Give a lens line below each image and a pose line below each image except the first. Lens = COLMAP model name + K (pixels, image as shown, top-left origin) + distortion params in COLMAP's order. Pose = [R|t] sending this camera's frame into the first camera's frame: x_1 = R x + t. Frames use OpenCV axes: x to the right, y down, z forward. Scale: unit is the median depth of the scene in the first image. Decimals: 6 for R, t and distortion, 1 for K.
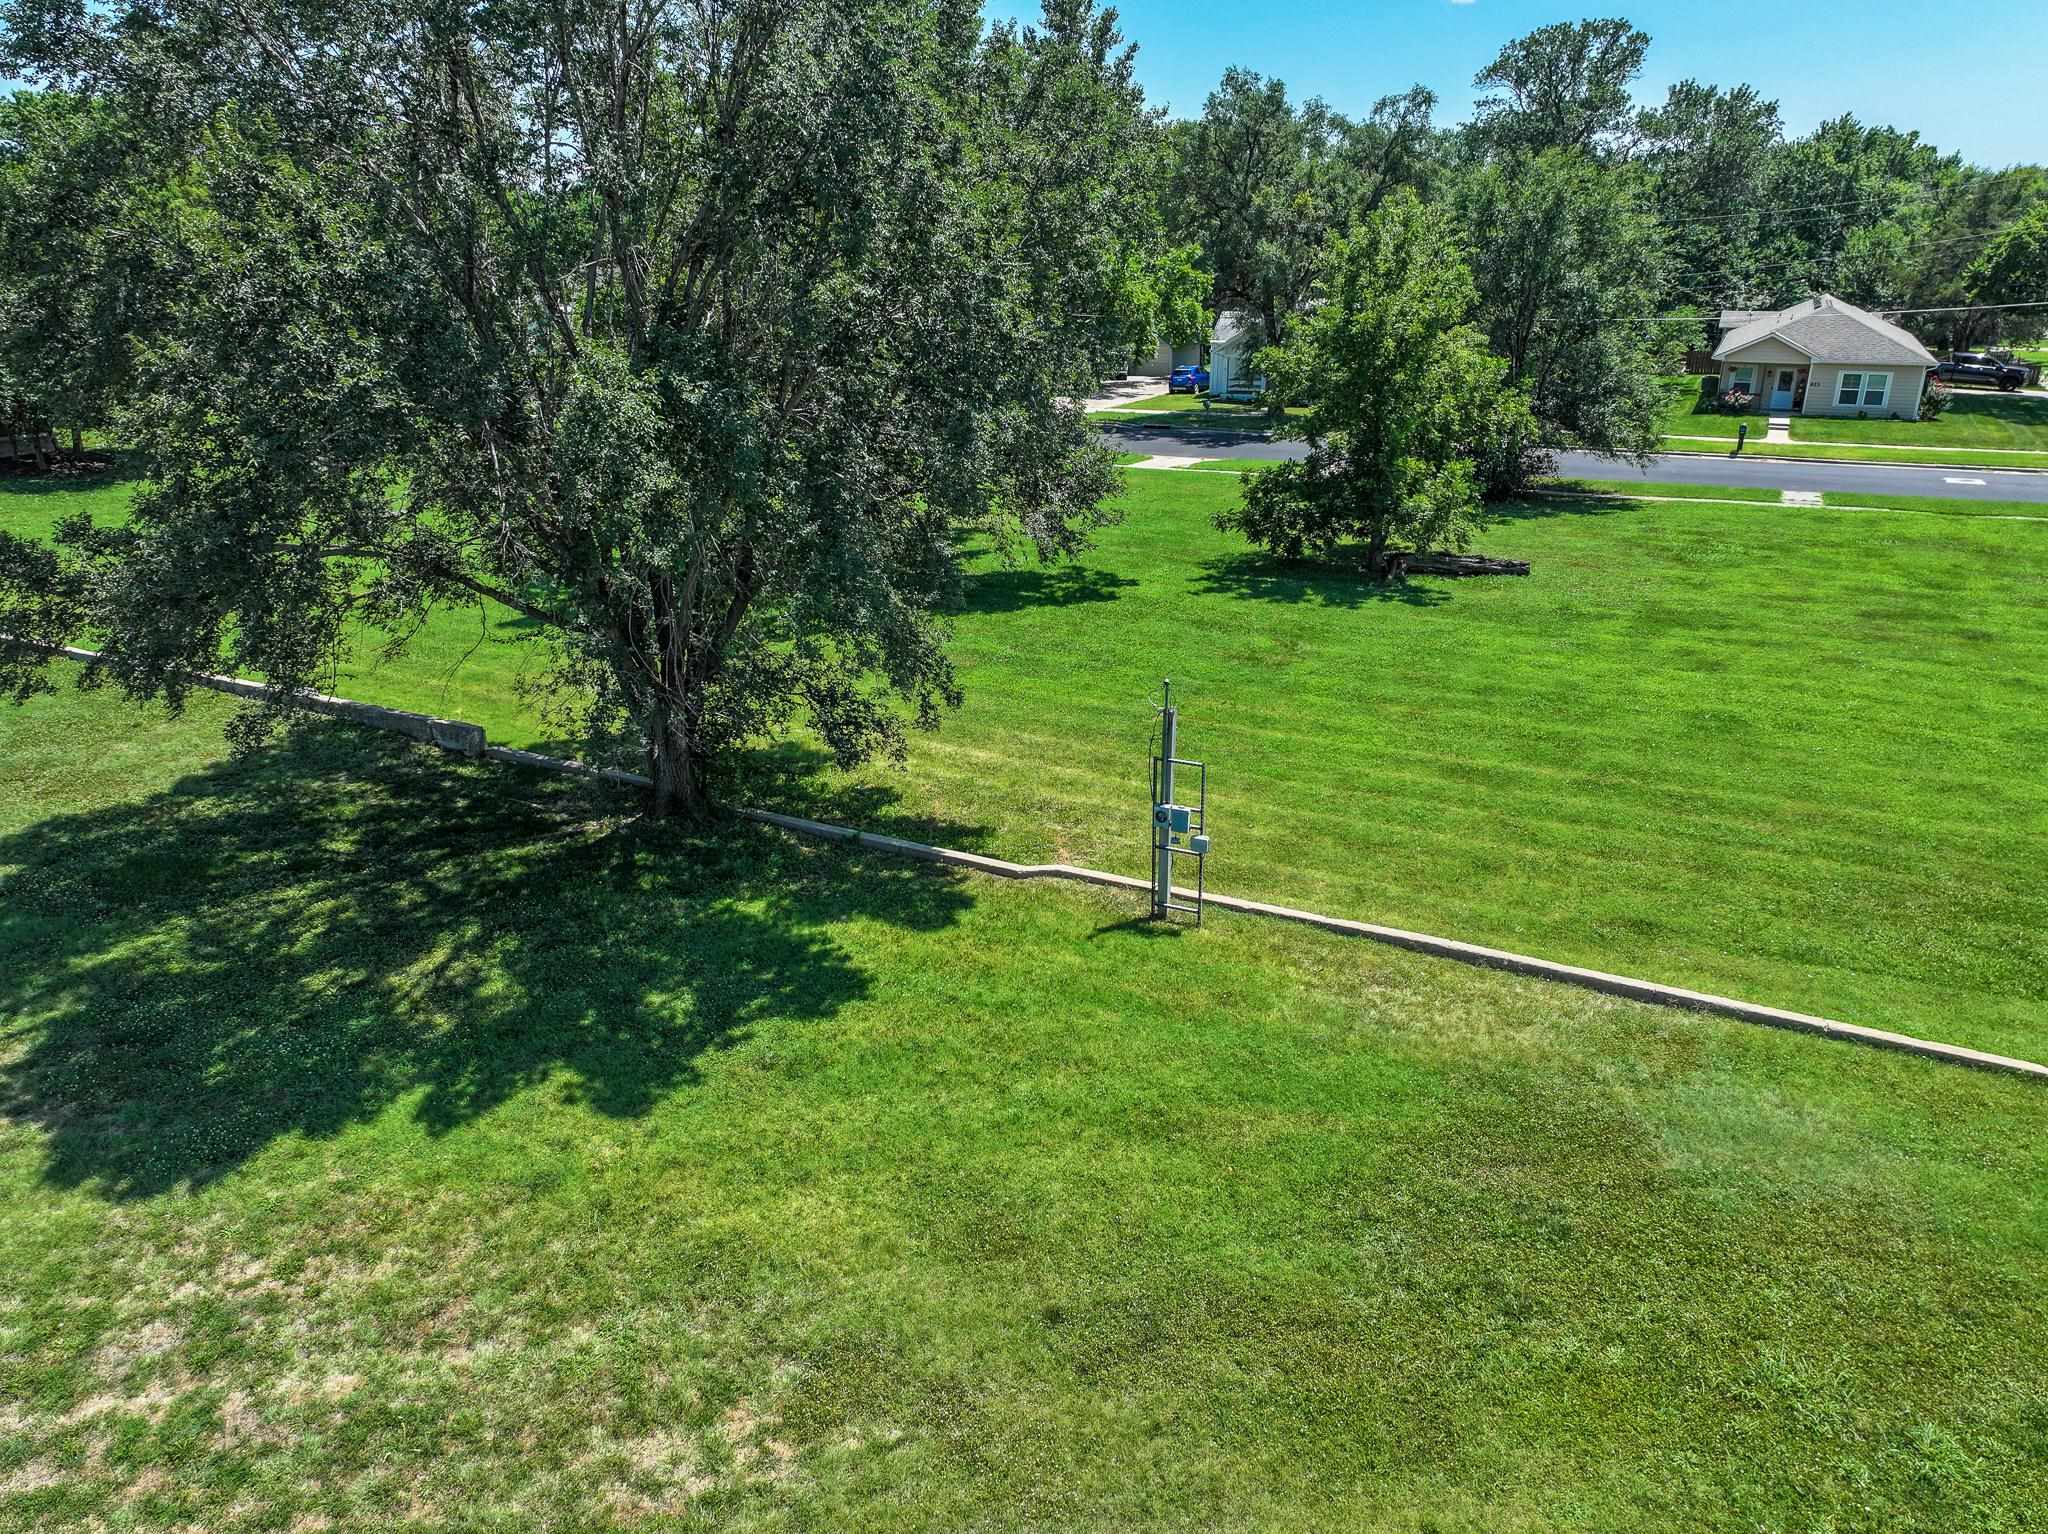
lens RADIAL K [[1429.9, 0, 1033.6], [0, 1429.9, 762.0], [0, 0, 1]] dist [-0.014591, 0.033480]
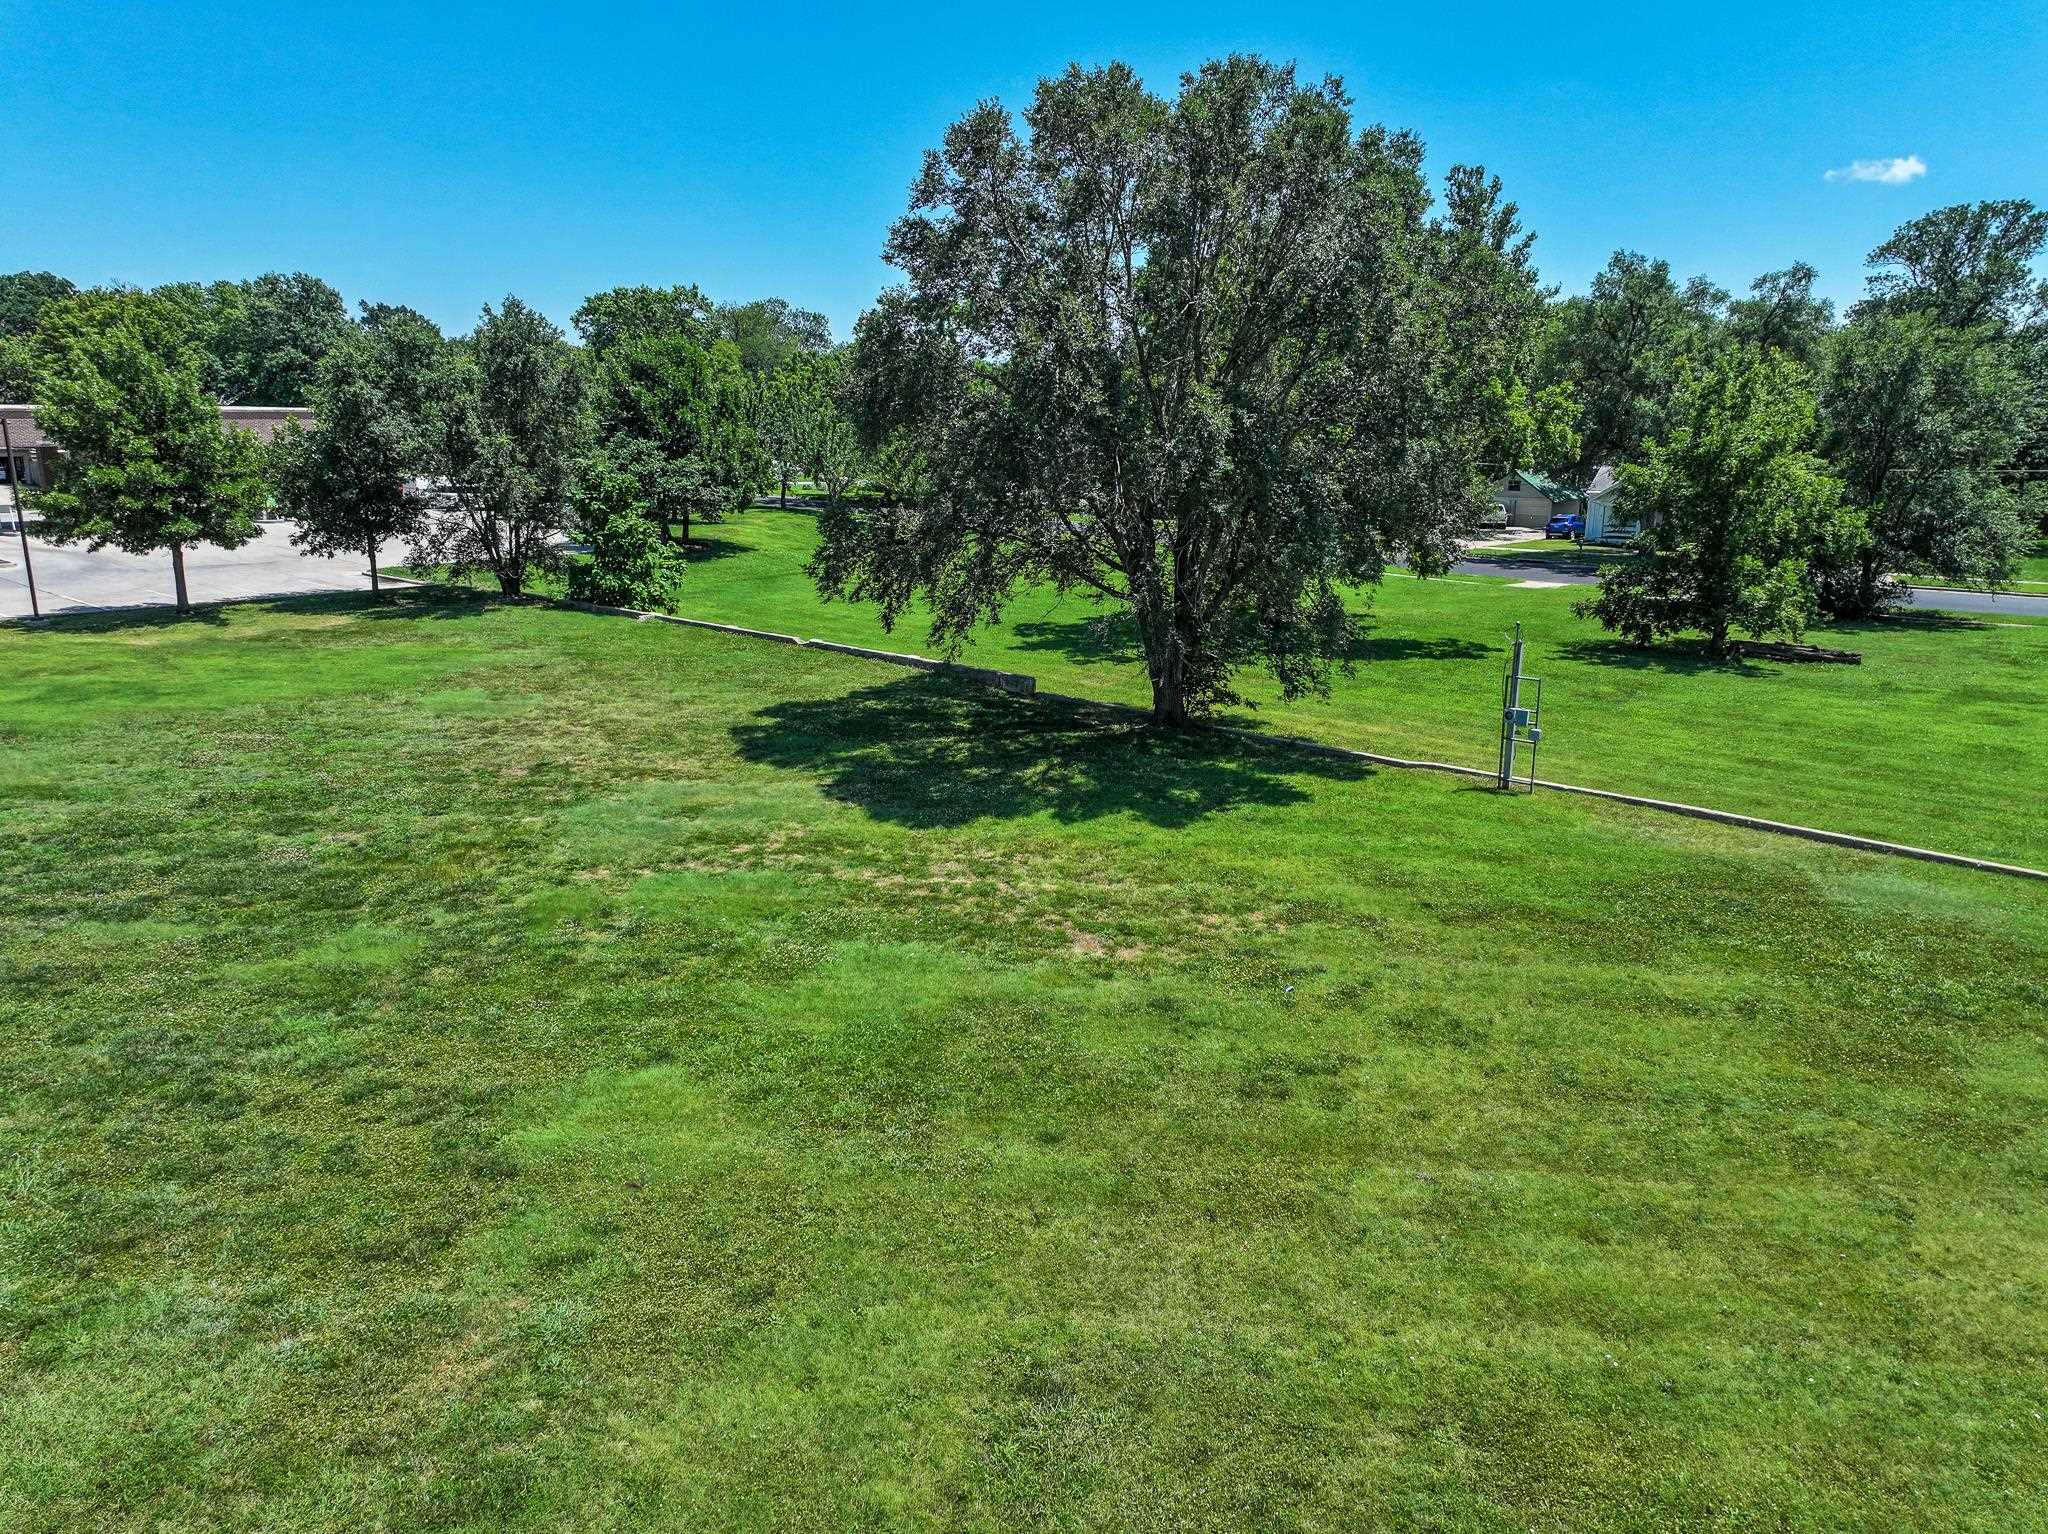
lens RADIAL K [[1429.9, 0, 1033.6], [0, 1429.9, 762.0], [0, 0, 1]] dist [-0.014591, 0.033480]
pose [[0.967286, 0.071423, -0.243425, -0.012482], [-0.099062, 0.989710, -0.103251, 0.141210], [0.233546, 0.123988, 0.964408, -0.274847]]
